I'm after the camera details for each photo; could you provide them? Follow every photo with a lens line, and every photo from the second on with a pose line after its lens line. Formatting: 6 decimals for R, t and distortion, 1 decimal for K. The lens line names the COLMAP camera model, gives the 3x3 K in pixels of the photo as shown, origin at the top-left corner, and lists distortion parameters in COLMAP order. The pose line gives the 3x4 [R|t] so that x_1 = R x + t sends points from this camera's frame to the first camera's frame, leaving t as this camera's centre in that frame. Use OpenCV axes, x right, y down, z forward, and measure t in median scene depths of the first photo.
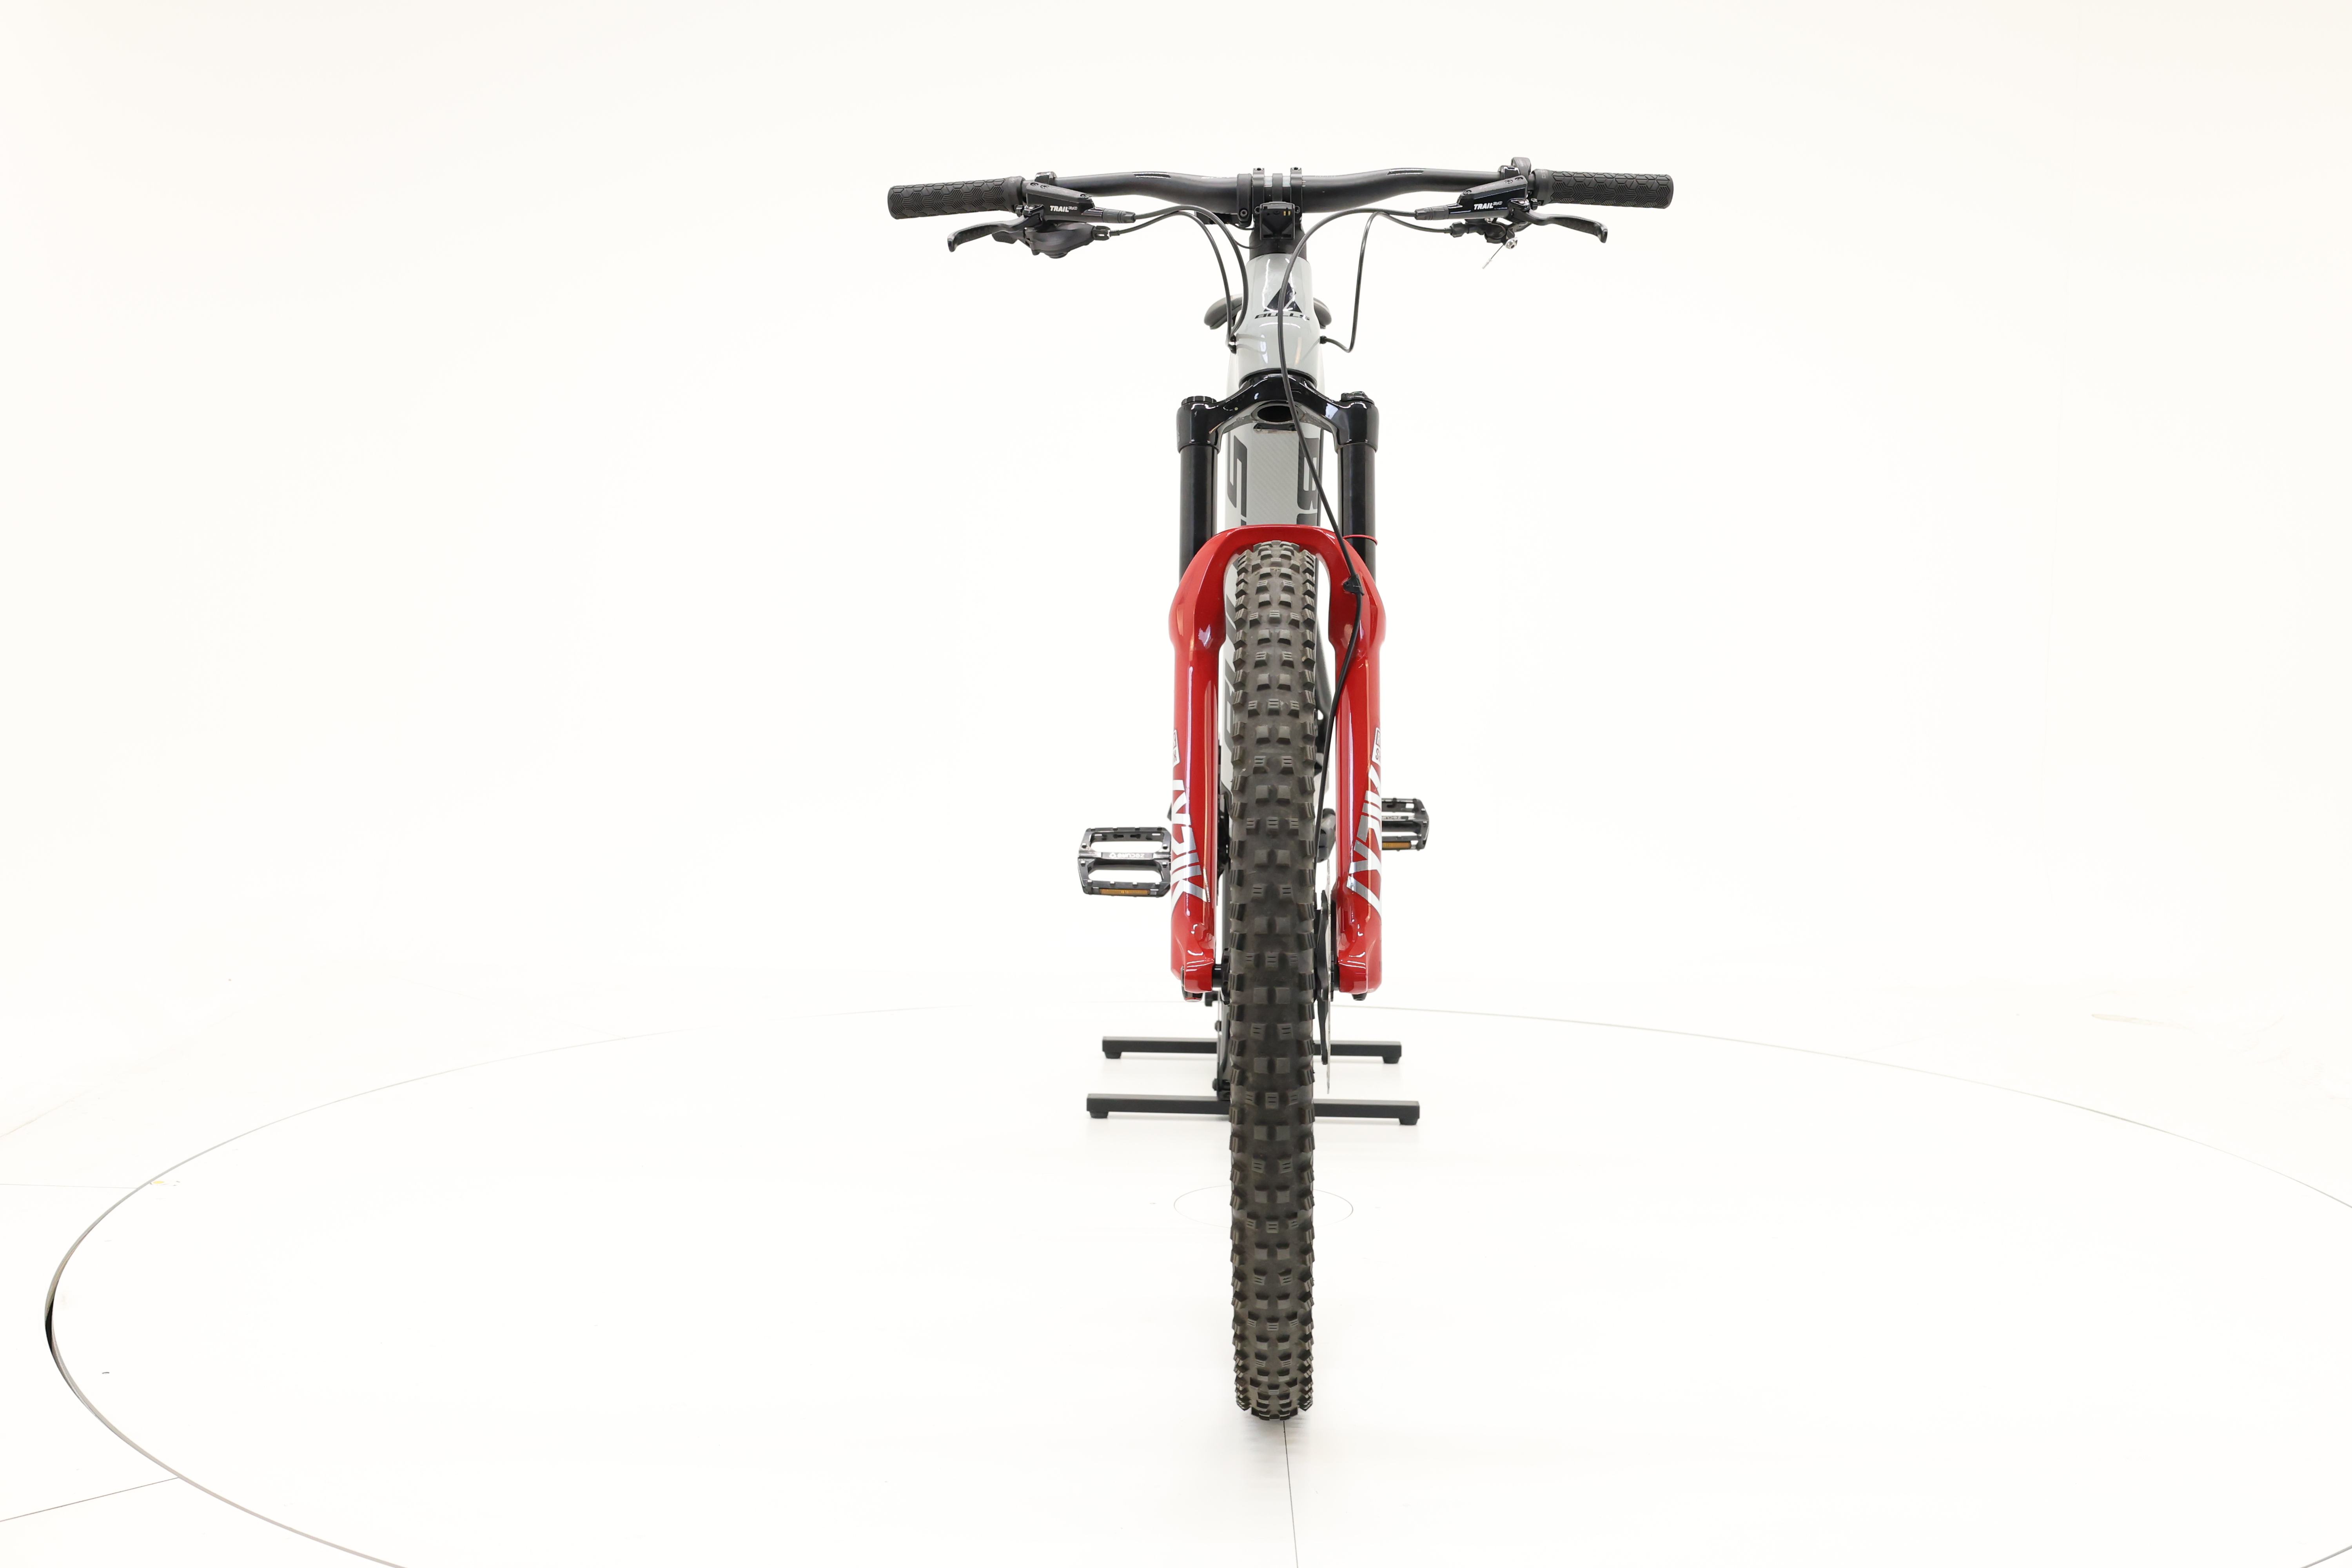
lens RADIAL K [[2658.6, 0, 1171.7], [0, 2658.6, 790.9], [0, 0, 1]] dist [-0.002510, 0.000000]
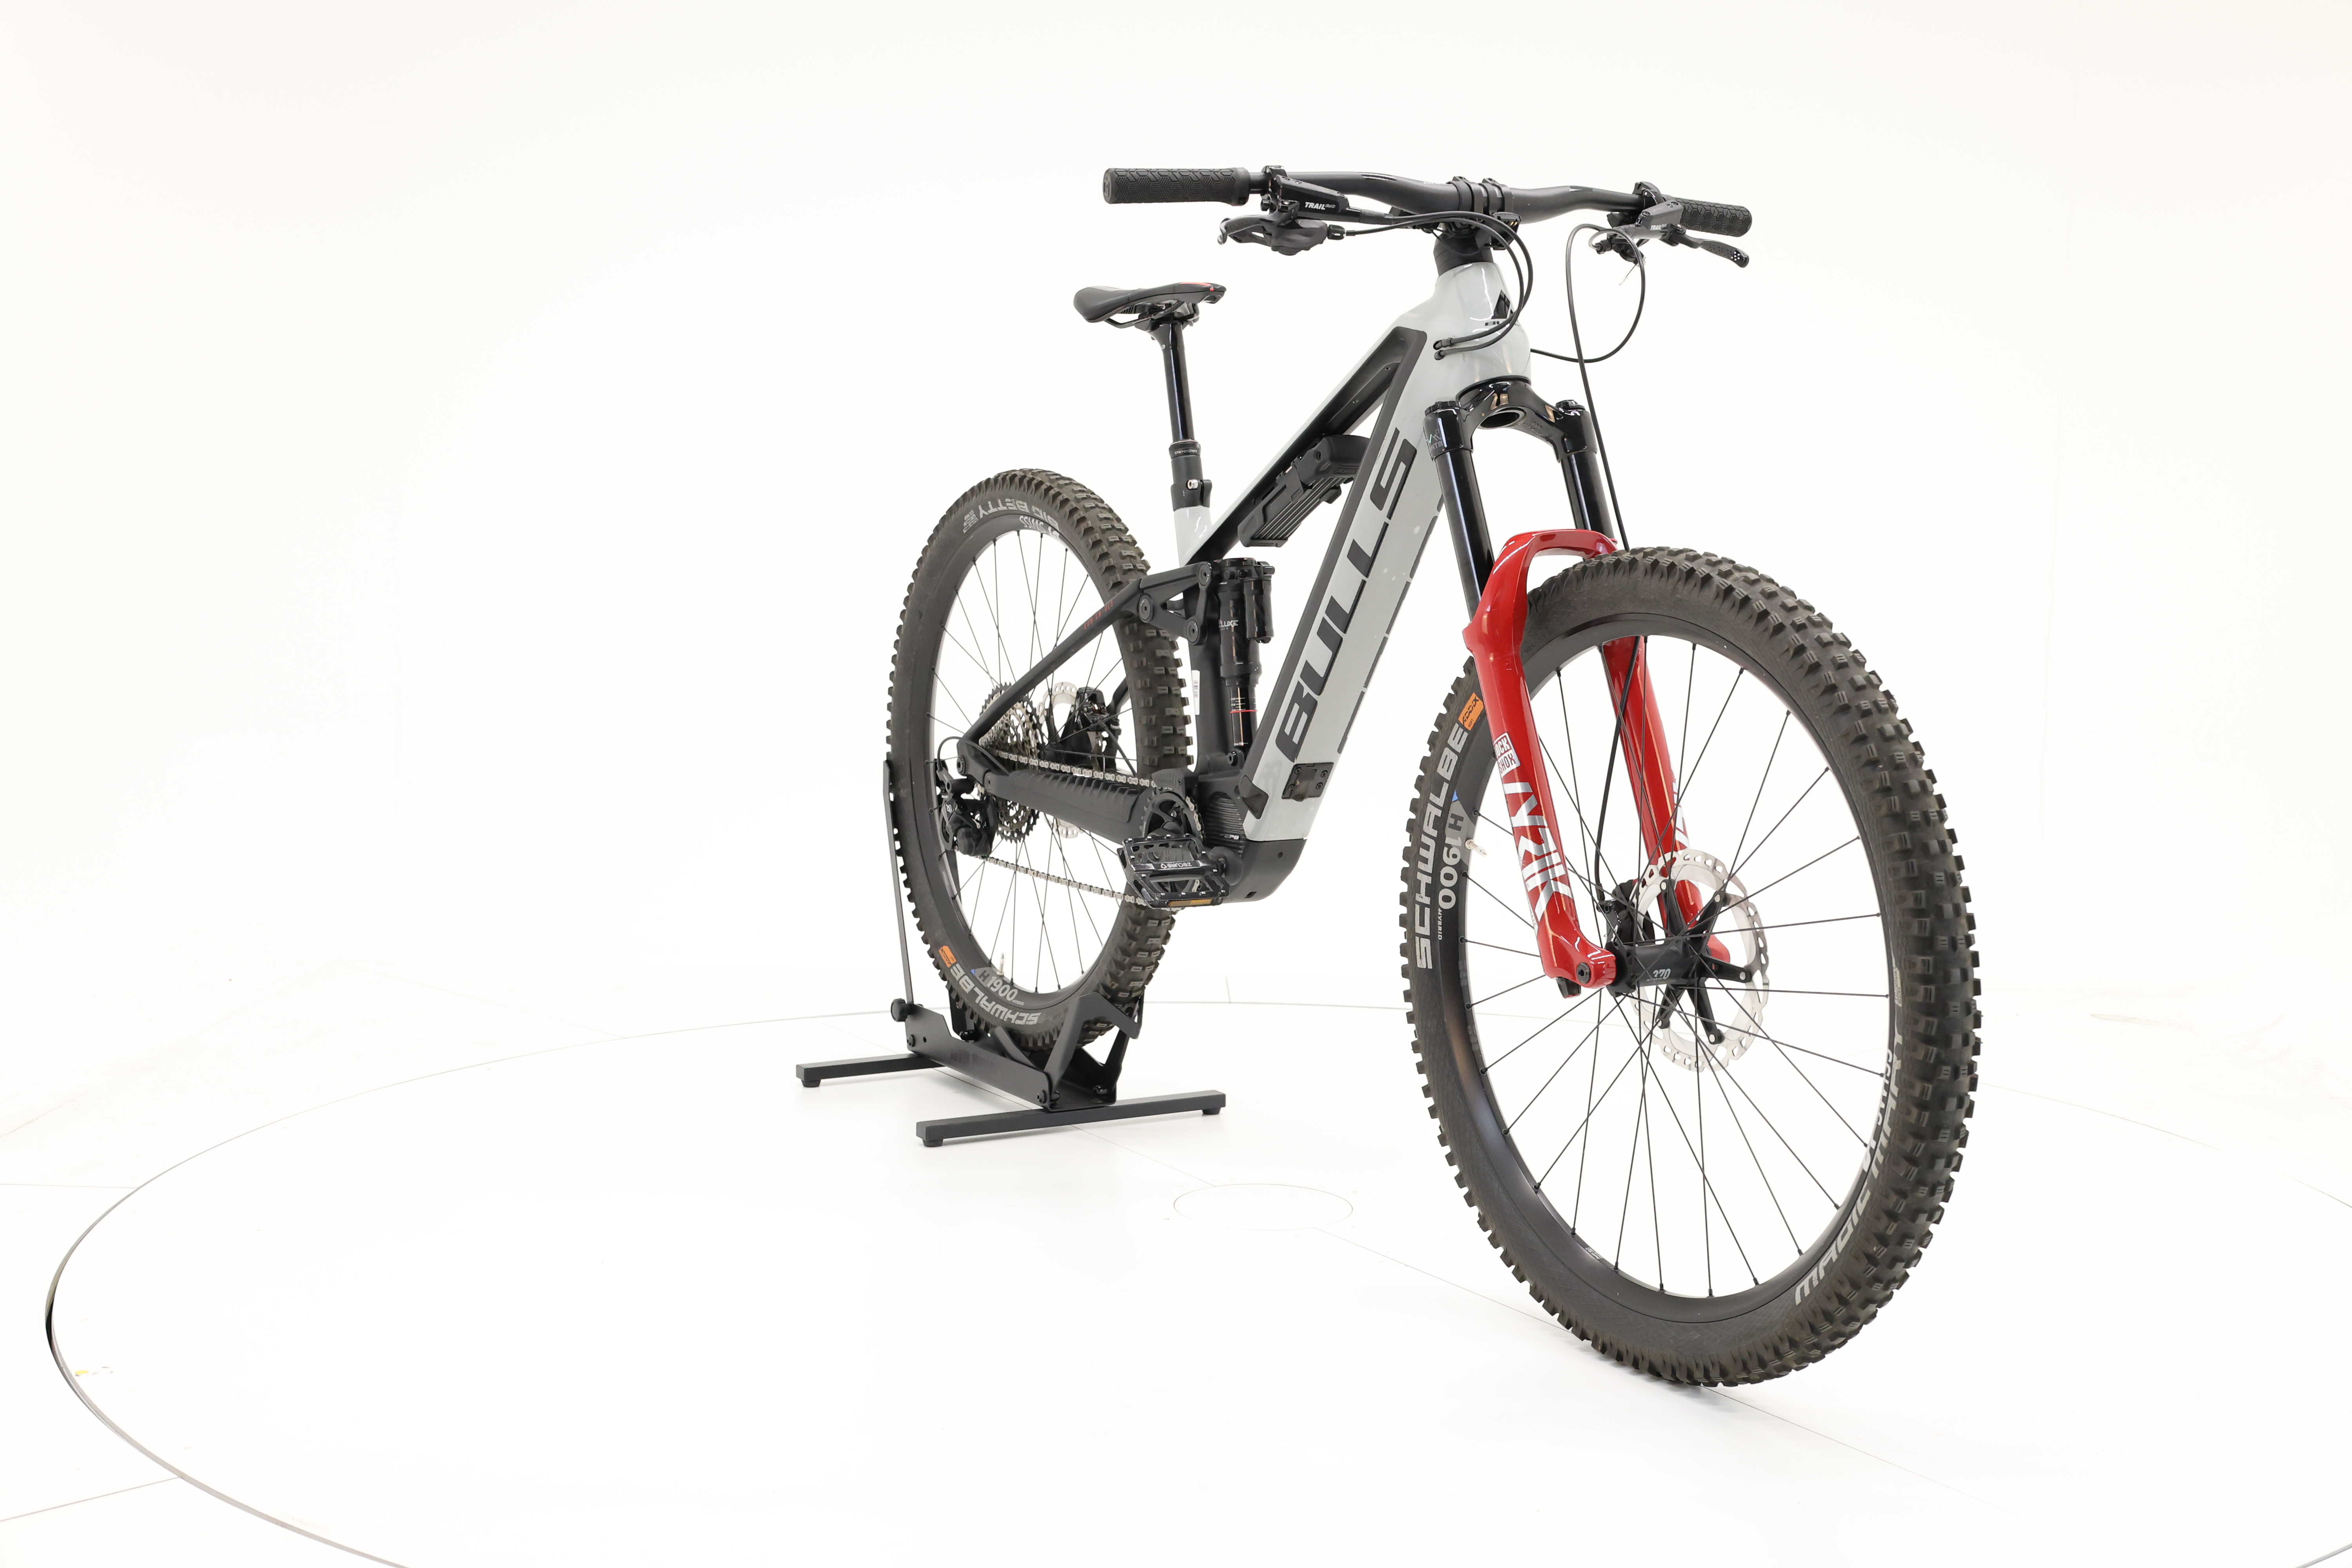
lens RADIAL K [[2658.6, 0, 1164.8], [0, 2658.6, 781.7], [0, 0, 1]] dist [-0.002510, 0.000000]
pose [[0.849670, -0.054461, 0.524495, -0.608865], [0.051860, 0.998461, 0.019664, -0.029454], [-0.524759, 0.010492, 0.851186, 0.198363]]
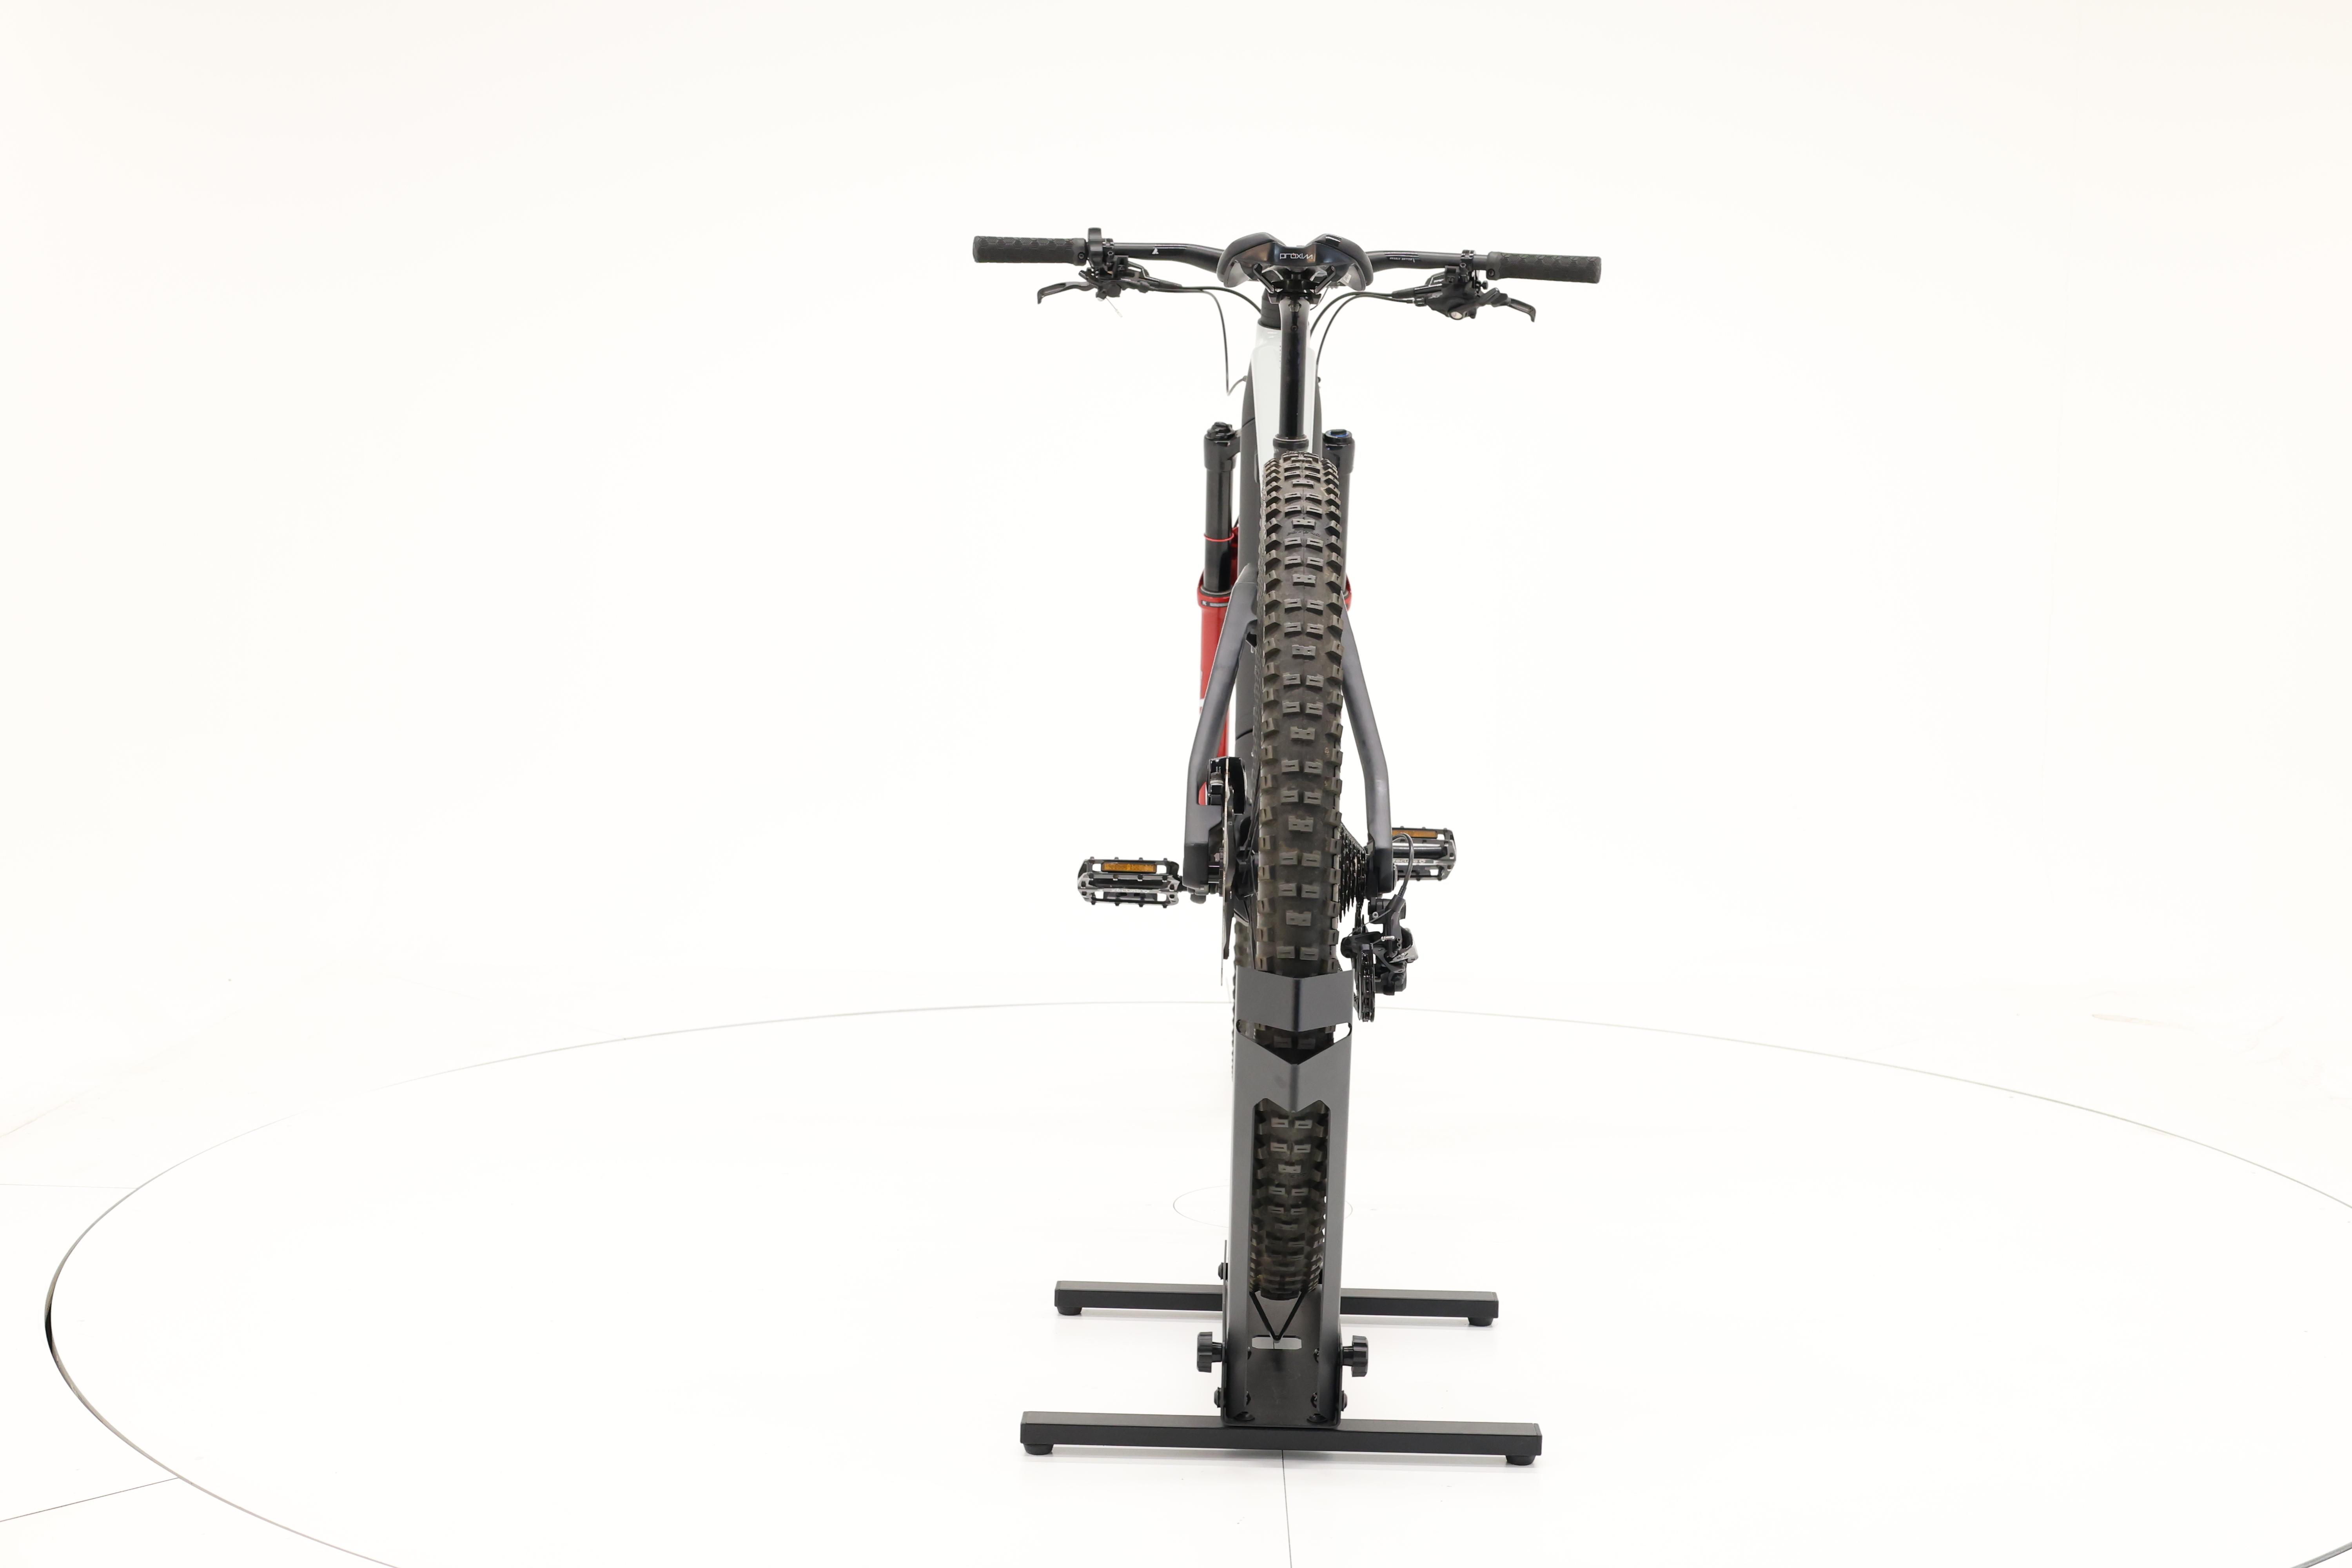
lens RADIAL K [[2658.6, 0, 1179.0], [0, 2658.6, 793.1], [0, 0, 1]] dist [-0.002510, 0.000000]
pose [[-0.999554, -0.029692, -0.003203, 0.088089], [-0.029719, 0.978424, 0.204458, -0.237182], [-0.002937, 0.204462, -0.978870, 2.314817]]
